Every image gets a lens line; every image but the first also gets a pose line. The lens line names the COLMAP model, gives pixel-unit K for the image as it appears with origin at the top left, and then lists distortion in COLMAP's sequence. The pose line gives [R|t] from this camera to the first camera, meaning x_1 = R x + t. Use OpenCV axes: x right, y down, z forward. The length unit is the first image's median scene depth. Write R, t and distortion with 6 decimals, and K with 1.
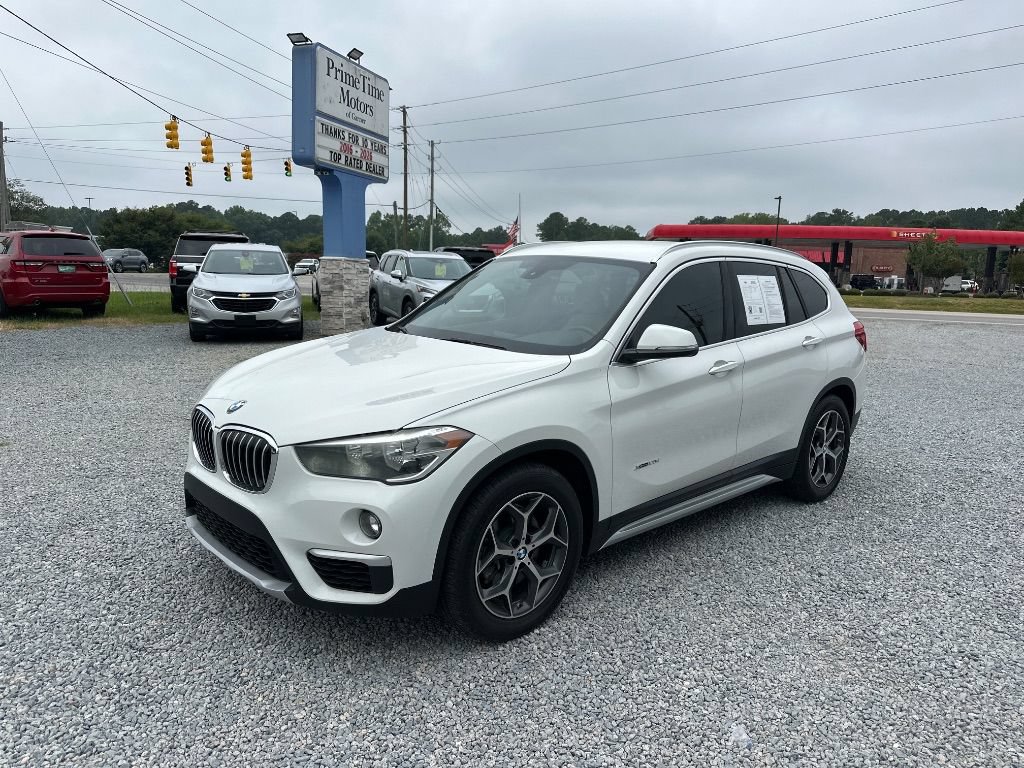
lens RADIAL K [[735.7, 0, 510.3], [0, 735.7, 377.7], [0, 0, 1]] dist [0.040280, -0.033094]
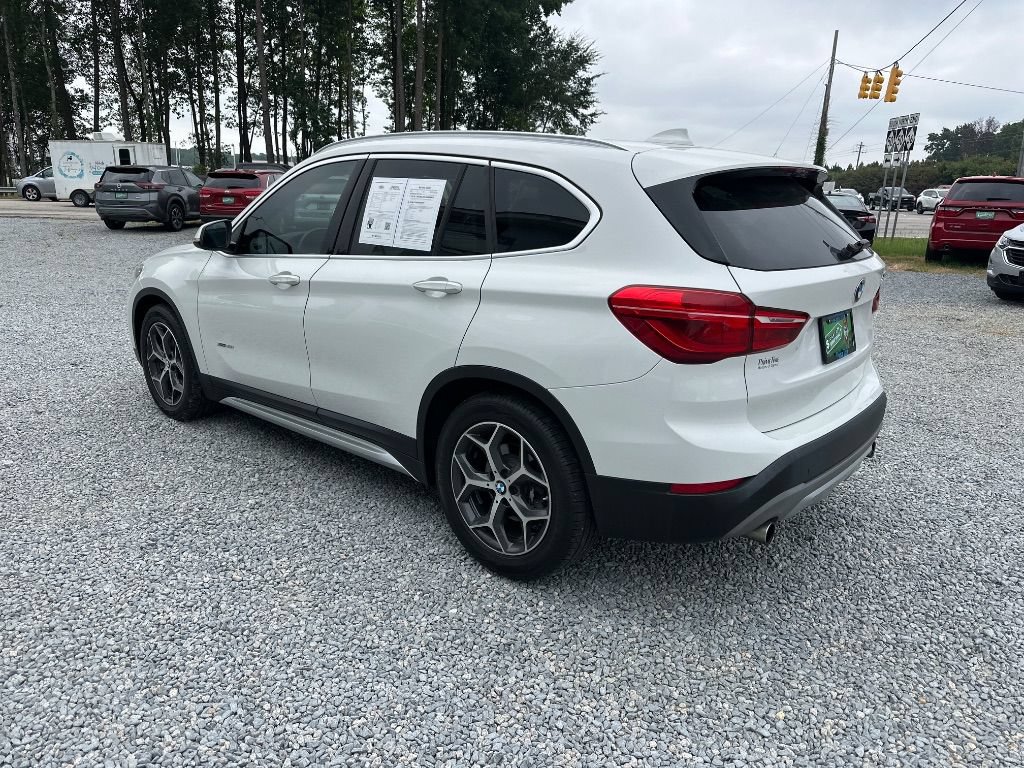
lens RADIAL K [[735.7, 0, 516.4], [0, 735.7, 386.1], [0, 0, 1]] dist [0.040280, -0.033094]
pose [[0.104565, 0.233930, -0.966614, 0.419144], [-0.174464, 0.961185, 0.213743, -0.045221], [0.979096, 0.146290, 0.141319, 0.401021]]
